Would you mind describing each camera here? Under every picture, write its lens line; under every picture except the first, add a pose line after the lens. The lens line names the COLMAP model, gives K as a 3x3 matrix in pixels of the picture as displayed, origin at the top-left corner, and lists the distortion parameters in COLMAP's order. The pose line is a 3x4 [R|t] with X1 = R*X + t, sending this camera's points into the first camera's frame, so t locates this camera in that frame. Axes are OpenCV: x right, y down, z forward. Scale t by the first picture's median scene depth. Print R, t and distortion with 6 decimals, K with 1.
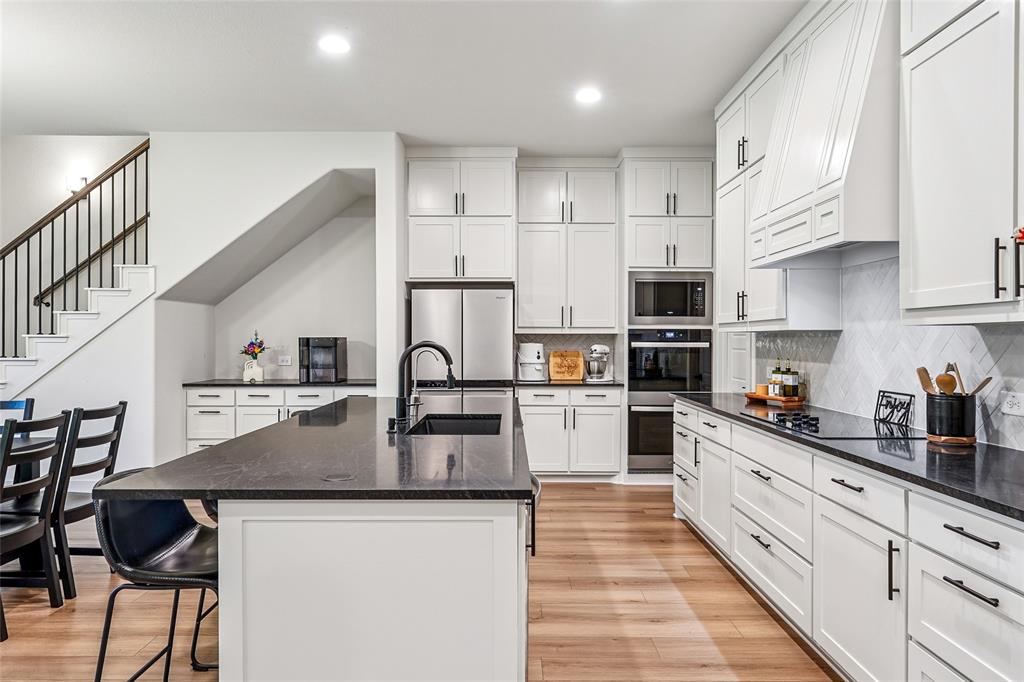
lens RADIAL K [[646.8, 0, 507.0], [0, 646.8, 344.0], [0, 0, 1]] dist [-0.000039, 0.001254]
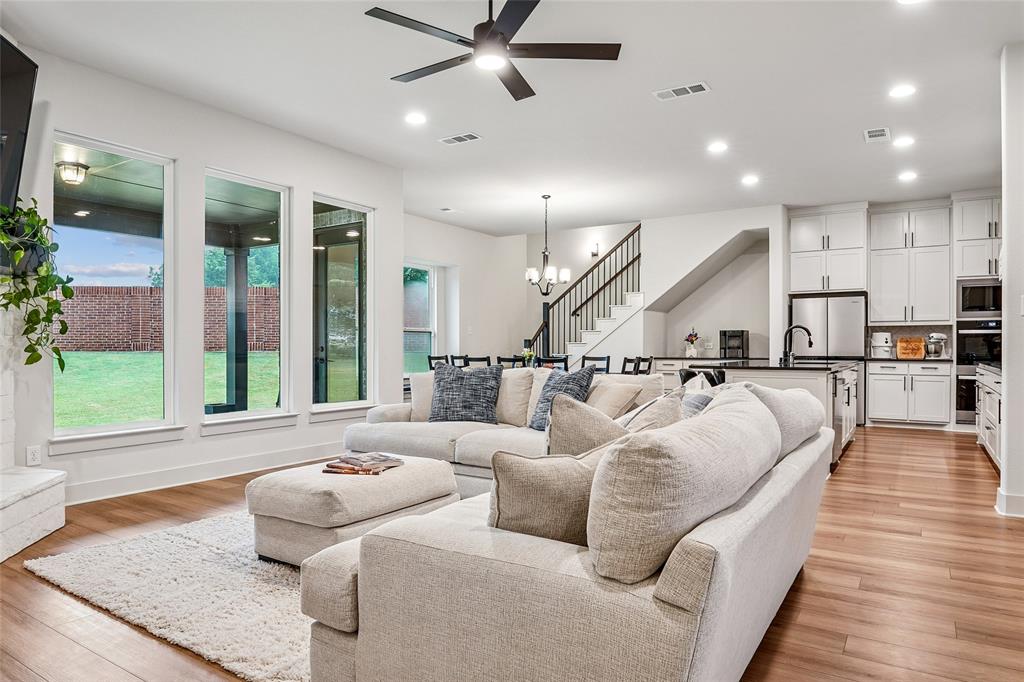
lens RADIAL K [[638.8, 0, 510.3], [0, 638.8, 354.0], [0, 0, 1]] dist [-0.026226, -0.000503]
pose [[0.841374, 0.003955, -0.540439, 0.112547], [-0.001423, 0.999986, 0.005103, 0.043773], [0.540452, -0.003524, 0.841368, -0.685083]]
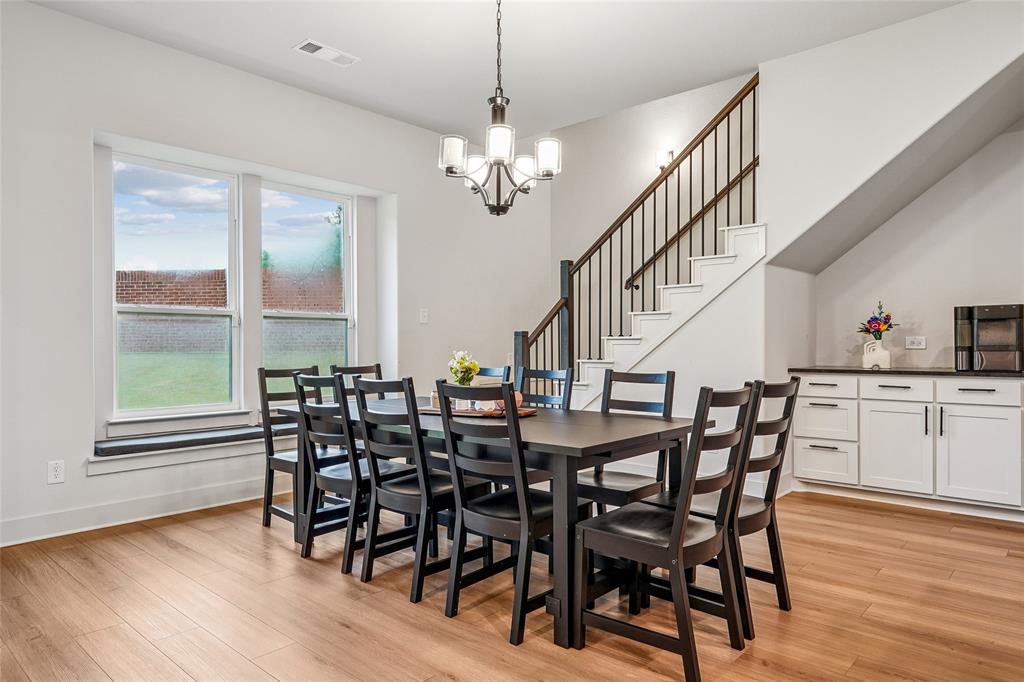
lens RADIAL K [[642.6, 0, 509.7], [0, 642.6, 345.6], [0, 0, 1]] dist [0.000691, 0.000840]
pose [[0.740919, -0.002910, -0.671588, -0.215769], [0.001191, 0.999995, -0.003020, 0.034636], [0.671593, 0.001438, 0.740919, 0.155436]]
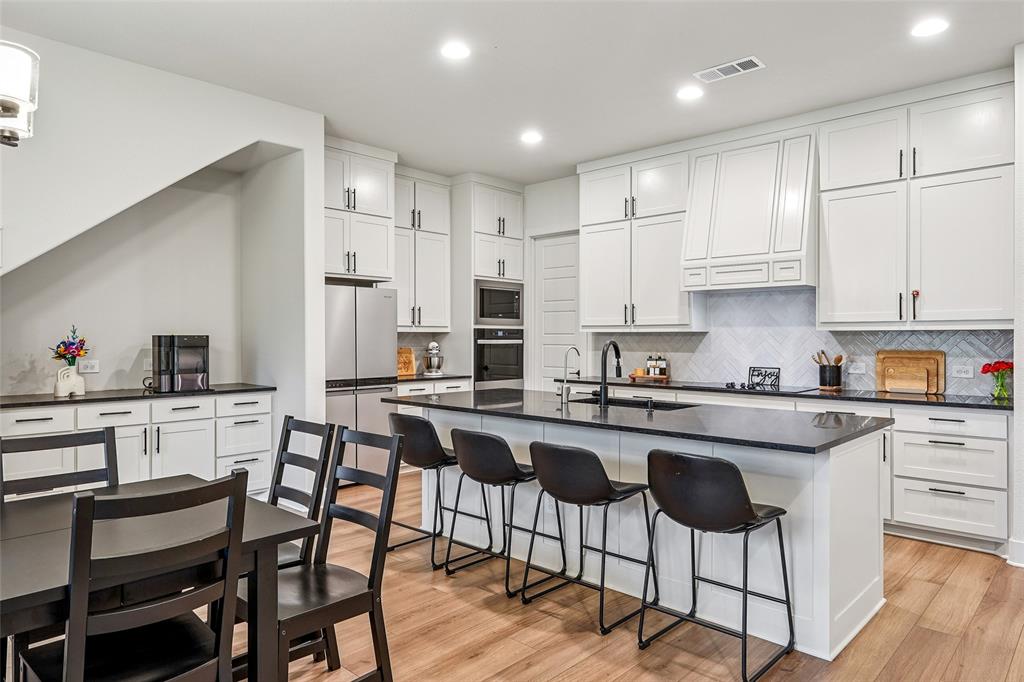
lens RADIAL K [[644.6, 0, 514.9], [0, 644.6, 339.2], [0, 0, 1]] dist [0.007321, 0.003990]
pose [[0.682266, -0.003078, 0.731098, -0.617220], [0.004705, 0.999989, -0.000181, -0.003264], [-0.731089, 0.003563, 0.682273, 0.152764]]
